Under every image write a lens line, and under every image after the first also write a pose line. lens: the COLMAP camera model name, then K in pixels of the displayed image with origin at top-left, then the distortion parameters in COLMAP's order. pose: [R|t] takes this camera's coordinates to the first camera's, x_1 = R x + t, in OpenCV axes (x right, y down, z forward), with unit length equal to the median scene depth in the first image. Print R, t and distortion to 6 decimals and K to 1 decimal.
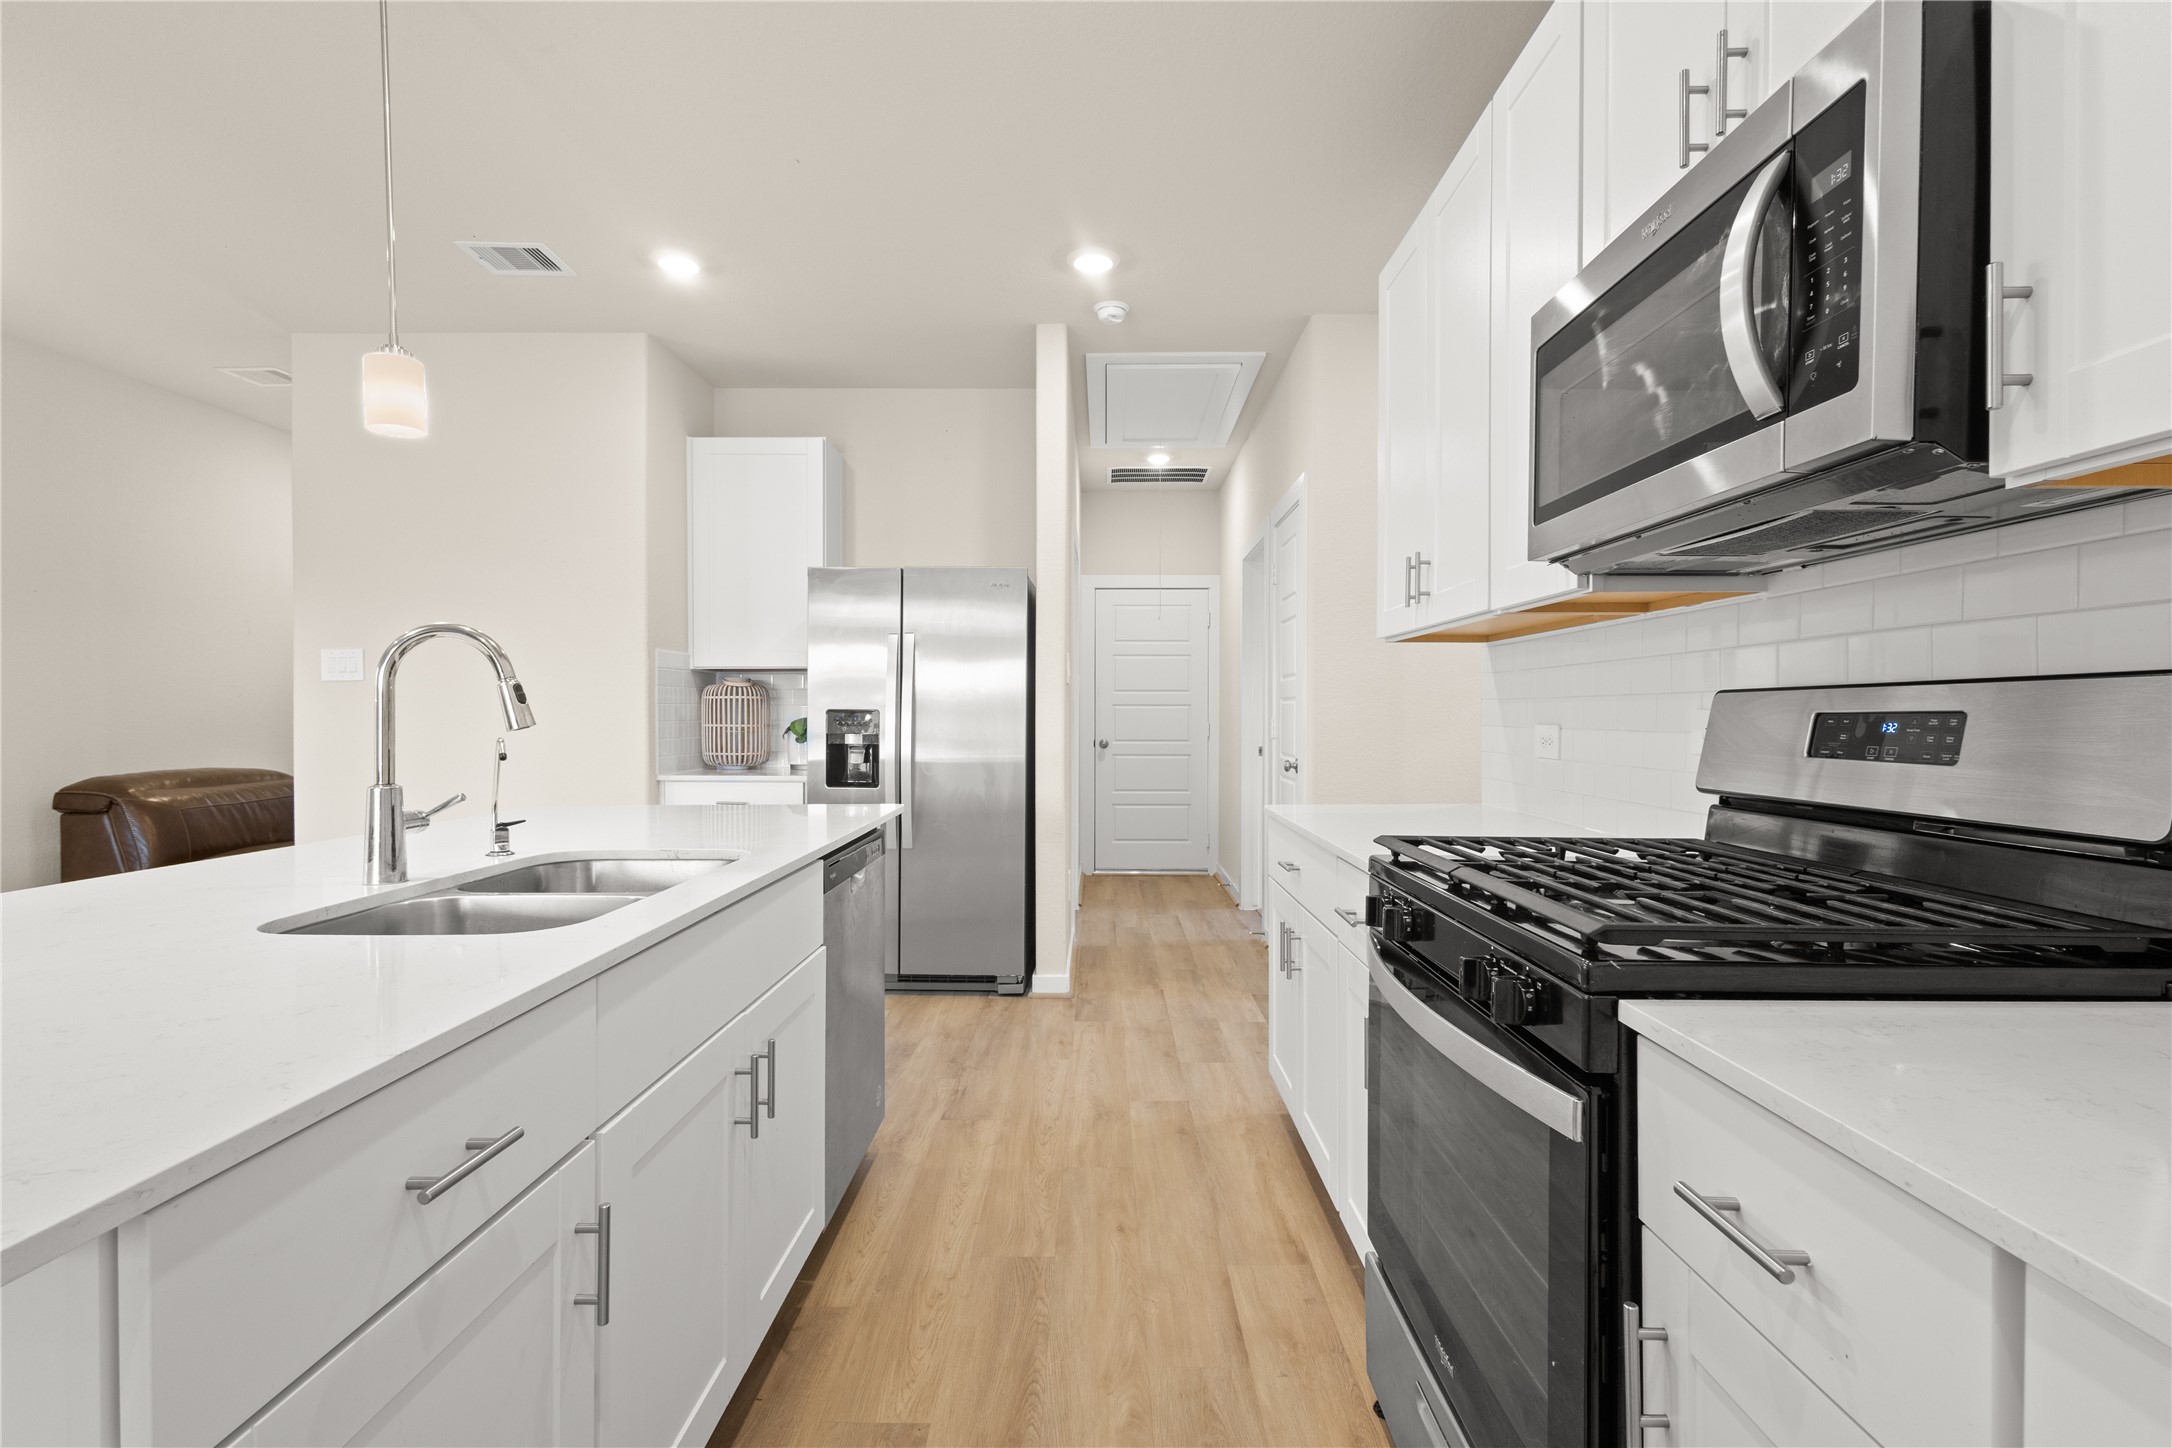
lens RADIAL K [[997.5, 0, 1090.1], [0, 997.5, 716.0], [0, 0, 1]] dist [0.006197, -0.000215]
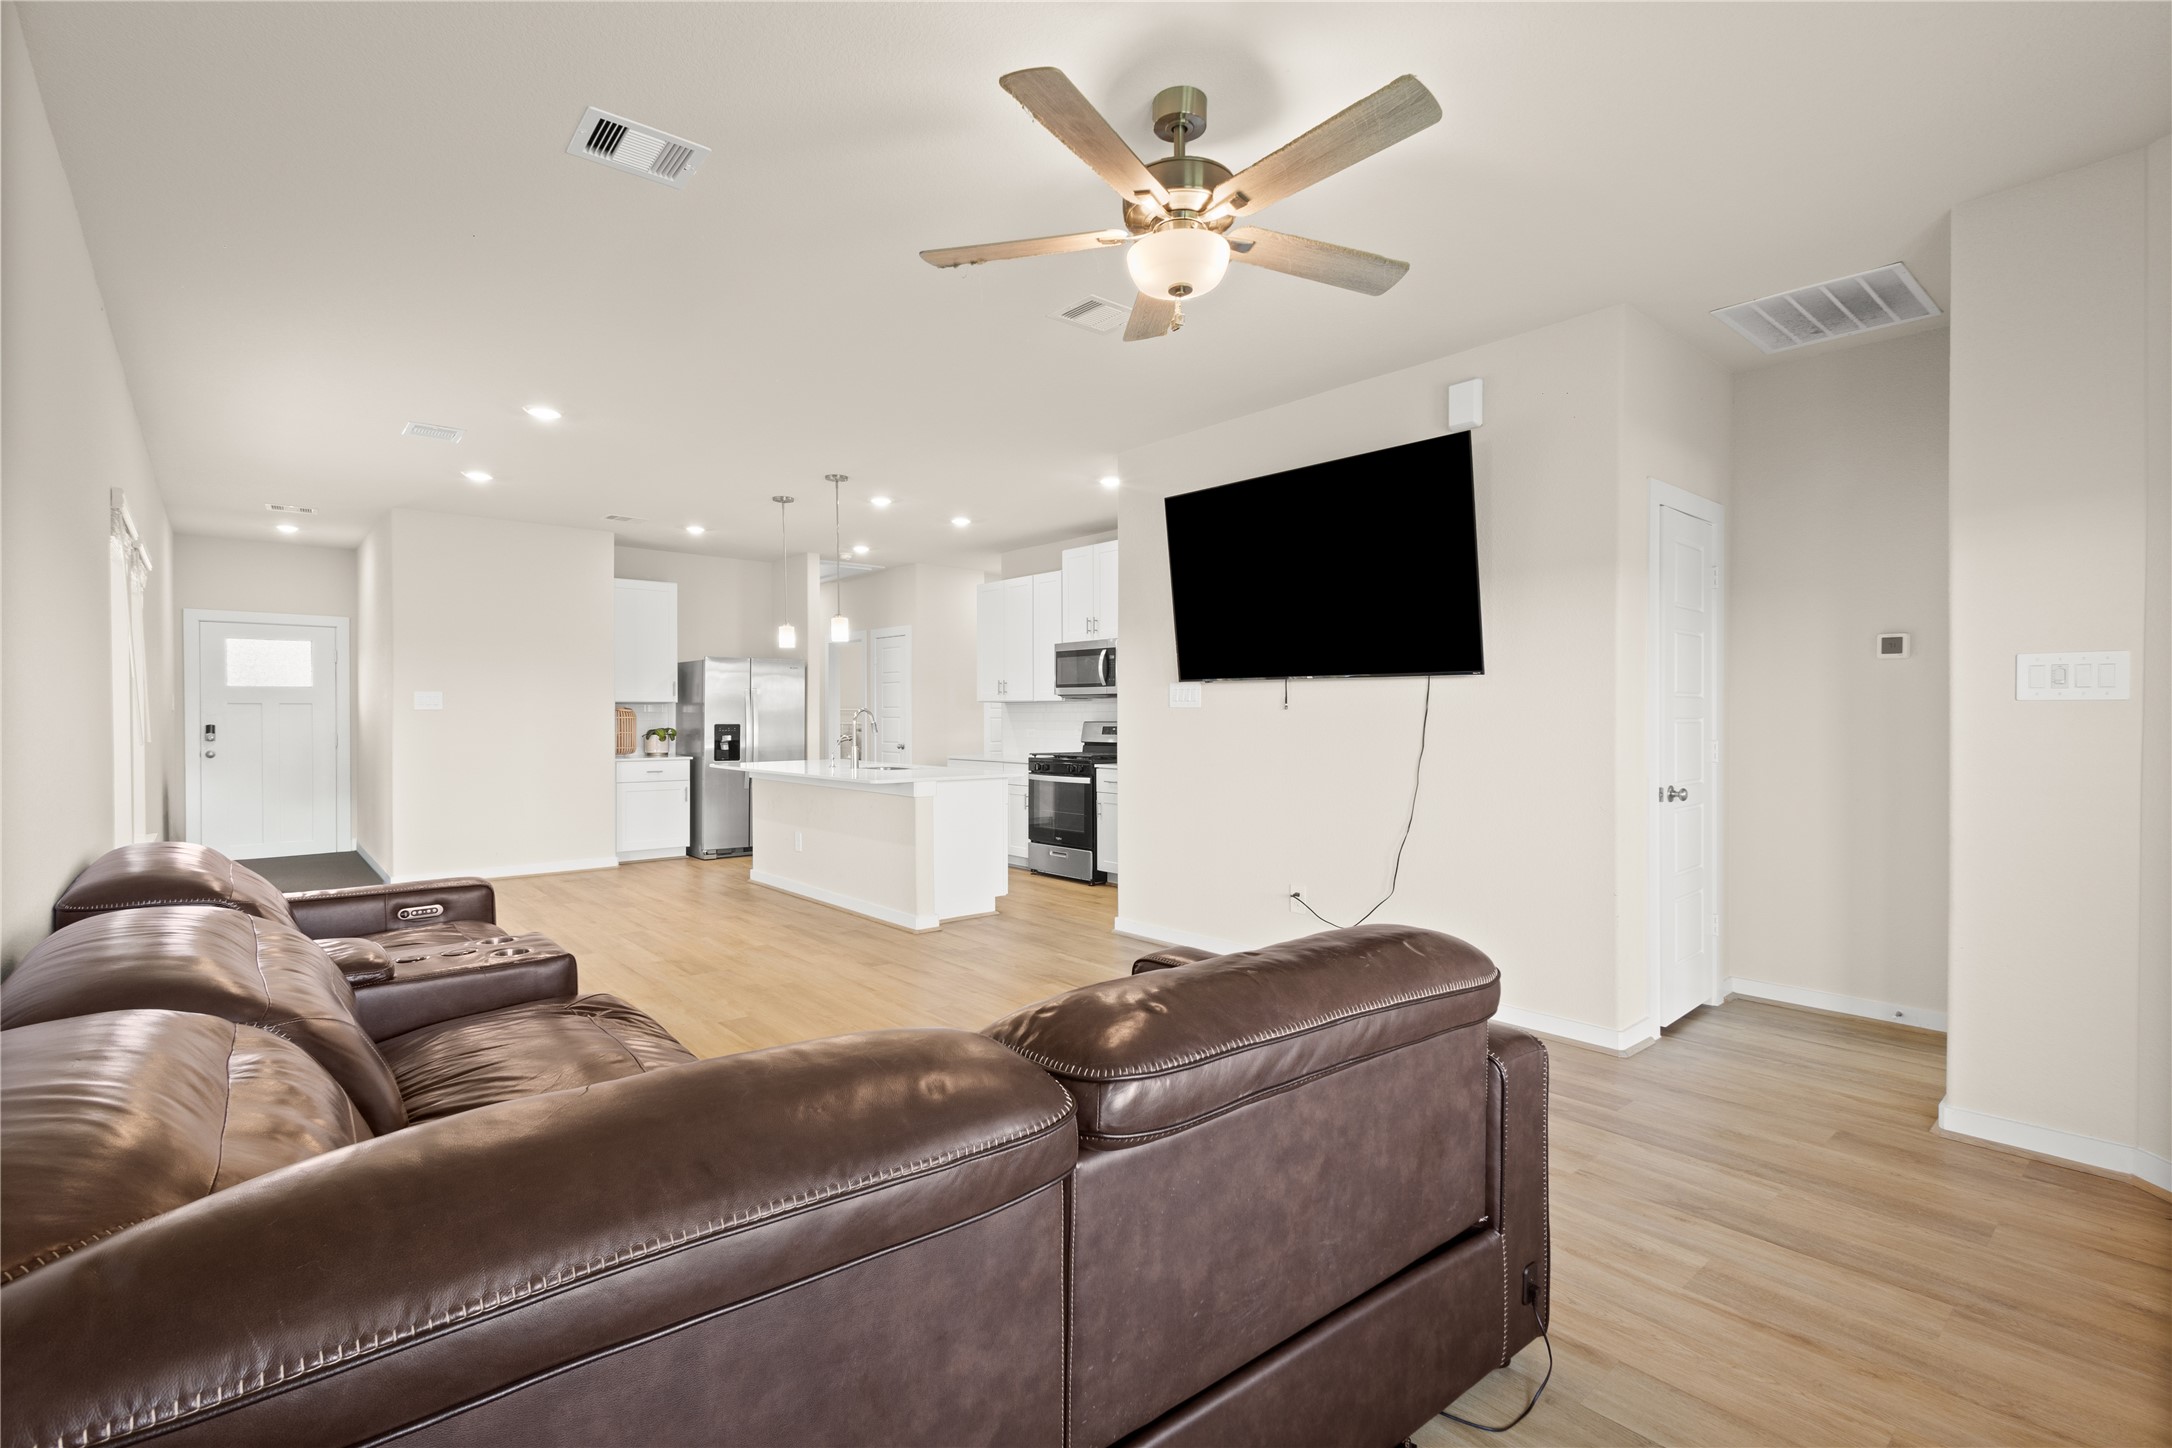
lens RADIAL K [[997.5, 0, 1080.5], [0, 997.5, 718.1], [0, 0, 1]] dist [0.006197, -0.000215]
pose [[0.751530, -0.003843, 0.659688, -1.071764], [0.002810, 0.999993, 0.002624, -0.022476], [-0.659693, -0.000118, 0.751535, -1.093128]]
